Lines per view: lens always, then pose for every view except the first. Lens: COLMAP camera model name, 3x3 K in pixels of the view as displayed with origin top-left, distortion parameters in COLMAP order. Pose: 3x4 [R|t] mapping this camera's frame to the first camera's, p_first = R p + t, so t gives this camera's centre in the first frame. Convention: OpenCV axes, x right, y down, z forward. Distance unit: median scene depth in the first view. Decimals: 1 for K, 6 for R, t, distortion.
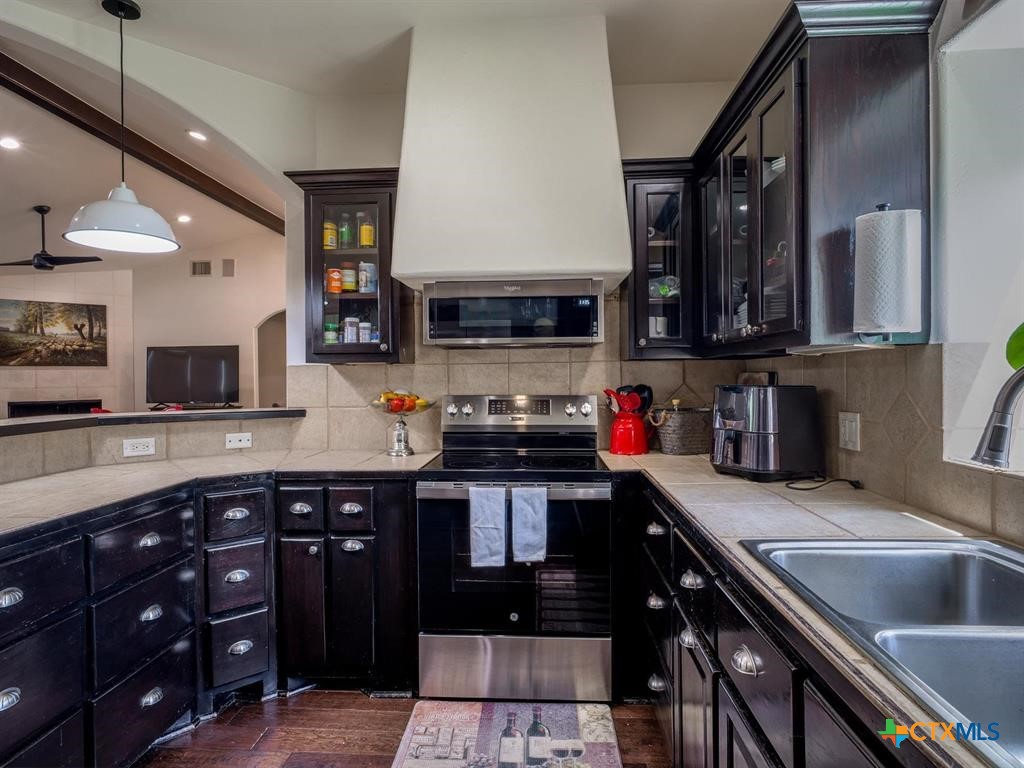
lens RADIAL K [[557.5, 0, 511.3], [0, 557.5, 384.3], [0, 0, 1]] dist [-0.018195, 0.003302]
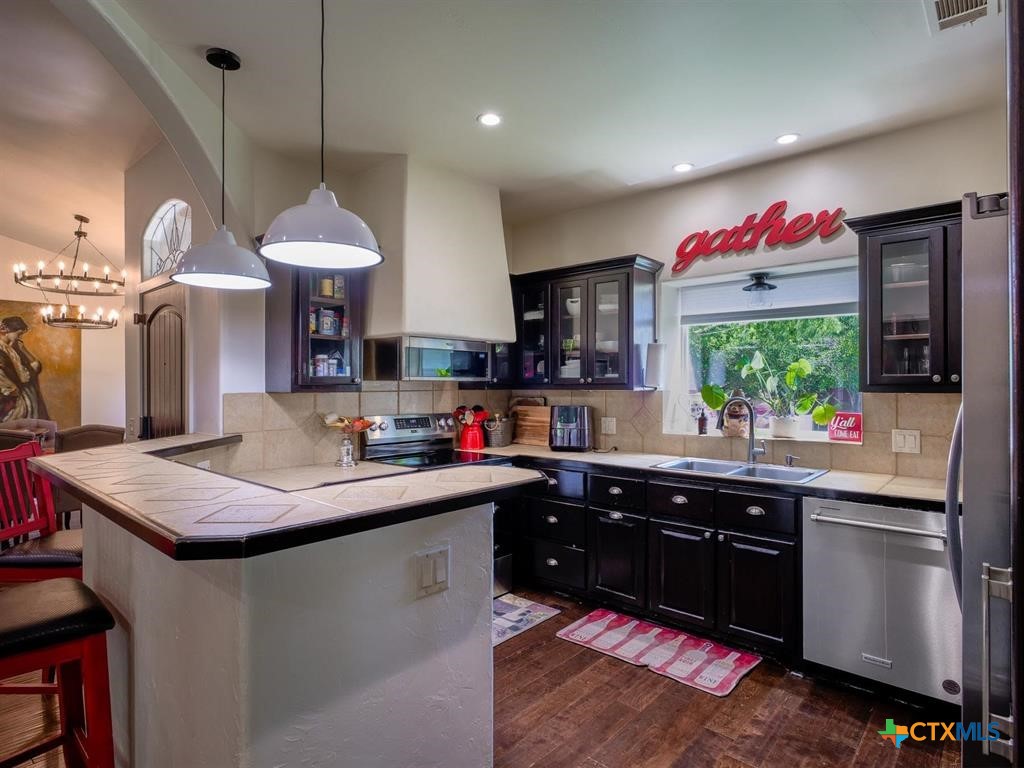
lens RADIAL K [[557.5, 0, 510.5], [0, 557.5, 382.2], [0, 0, 1]] dist [-0.018195, 0.003302]
pose [[0.614409, 0.011792, 0.788899, -0.938542], [0.004058, 0.999828, -0.018105, -0.035269], [-0.788977, 0.014325, 0.614256, -0.055919]]
